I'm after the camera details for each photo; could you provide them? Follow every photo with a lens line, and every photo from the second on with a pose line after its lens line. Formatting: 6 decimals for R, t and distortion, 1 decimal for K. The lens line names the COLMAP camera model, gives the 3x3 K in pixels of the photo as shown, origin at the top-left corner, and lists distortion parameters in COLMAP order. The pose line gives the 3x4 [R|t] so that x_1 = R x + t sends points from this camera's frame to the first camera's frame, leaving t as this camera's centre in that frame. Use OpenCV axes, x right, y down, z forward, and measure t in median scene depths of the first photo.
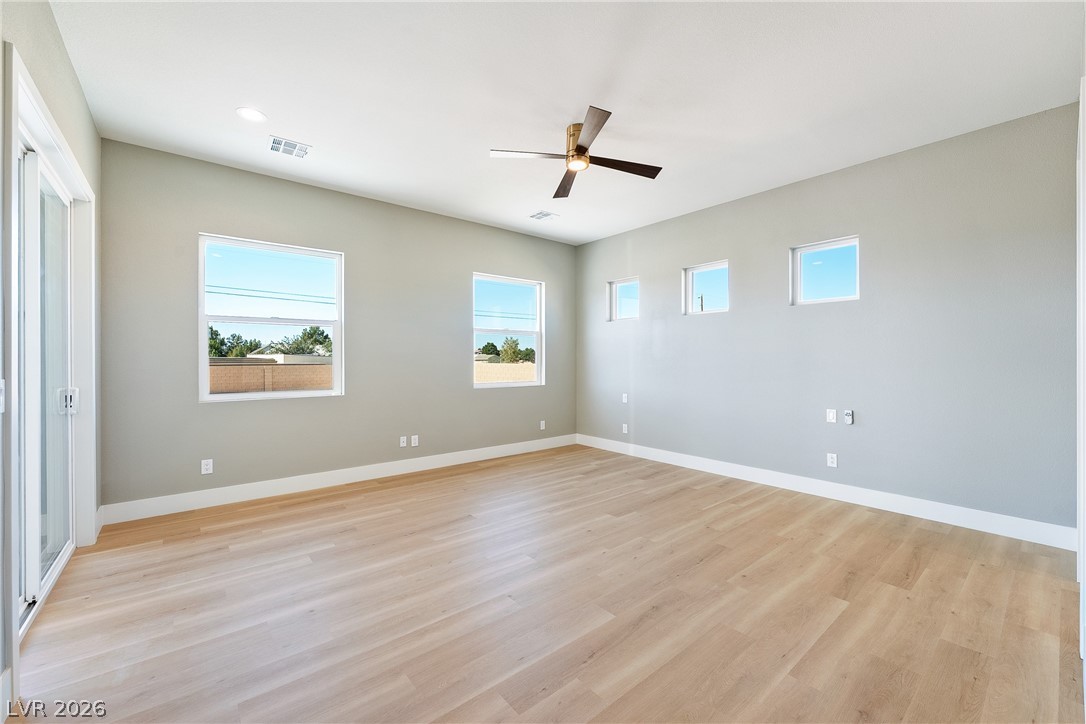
lens RADIAL K [[433.6, 0, 545.6], [0, 433.6, 360.4], [0, 0, 1]] dist [0.002330, 0.000072]
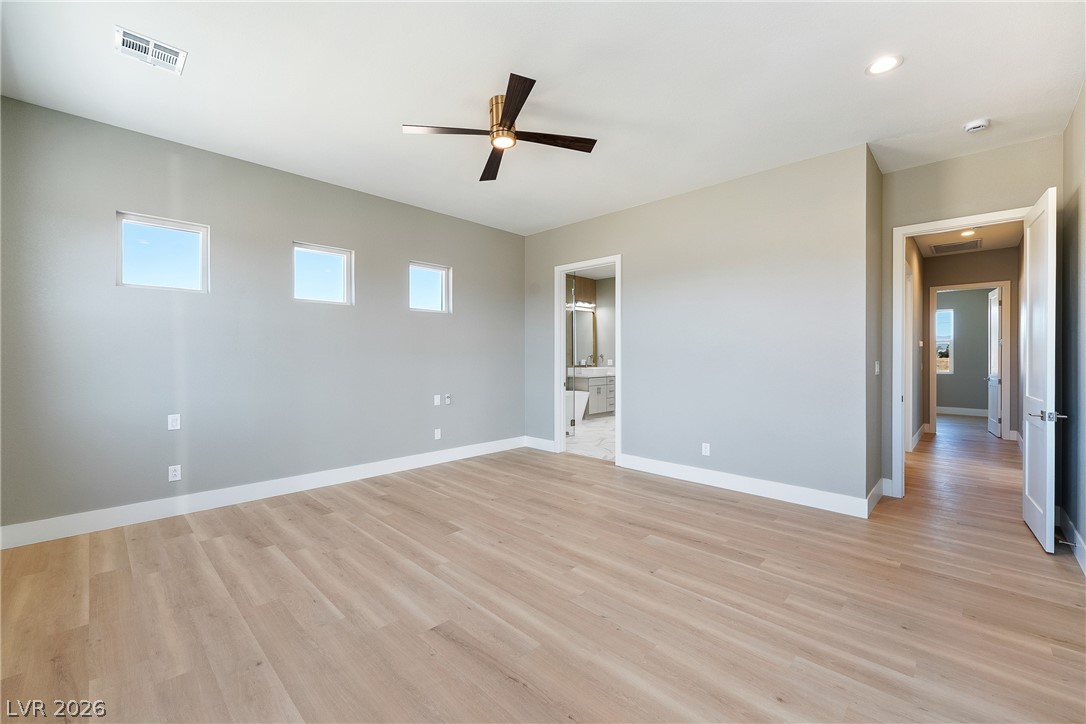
lens RADIAL K [[442.2, 0, 543.0], [0, 442.2, 362.0], [0, 0, 1]] dist [0.000549, -0.000150]
pose [[-0.103786, -0.012404, 0.994522, -0.724329], [0.000361, 0.999922, 0.012509, -0.002696], [-0.994600, 0.001657, -0.103773, 0.866401]]
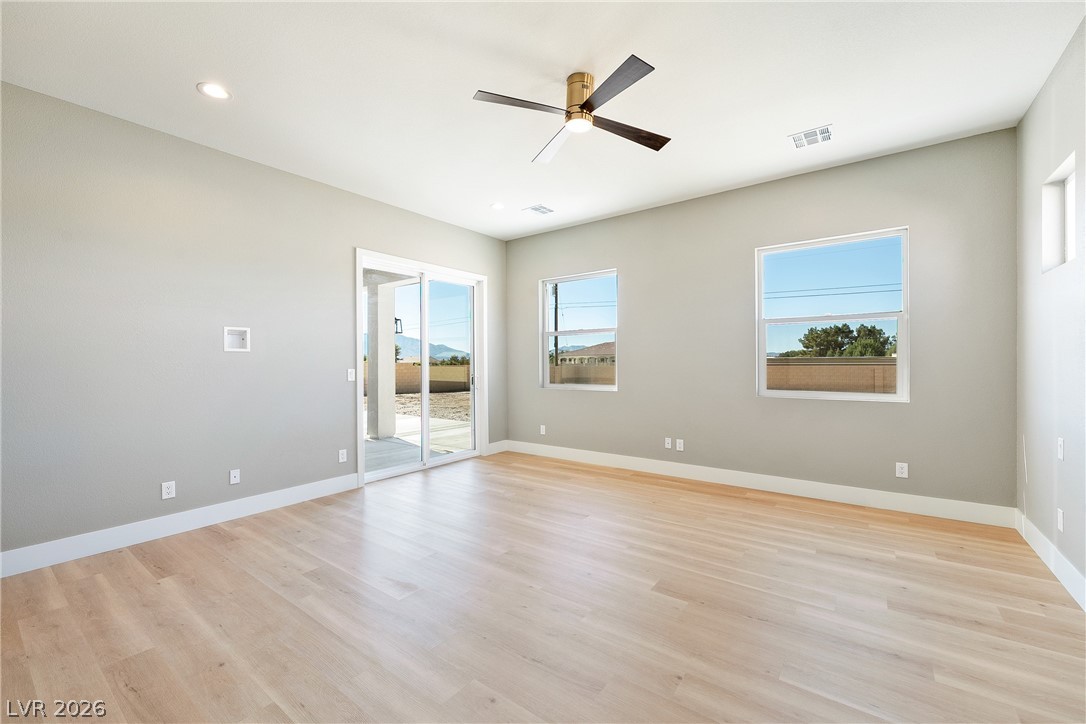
lens RADIAL K [[442.2, 0, 543.0], [0, 442.2, 362.0], [0, 0, 1]] dist [0.000549, -0.000150]
pose [[0.233669, 0.000340, -0.972316, 0.752194], [0.004649, 0.999988, 0.001467, -0.000260], [0.972305, -0.004863, 0.233664, 0.627535]]
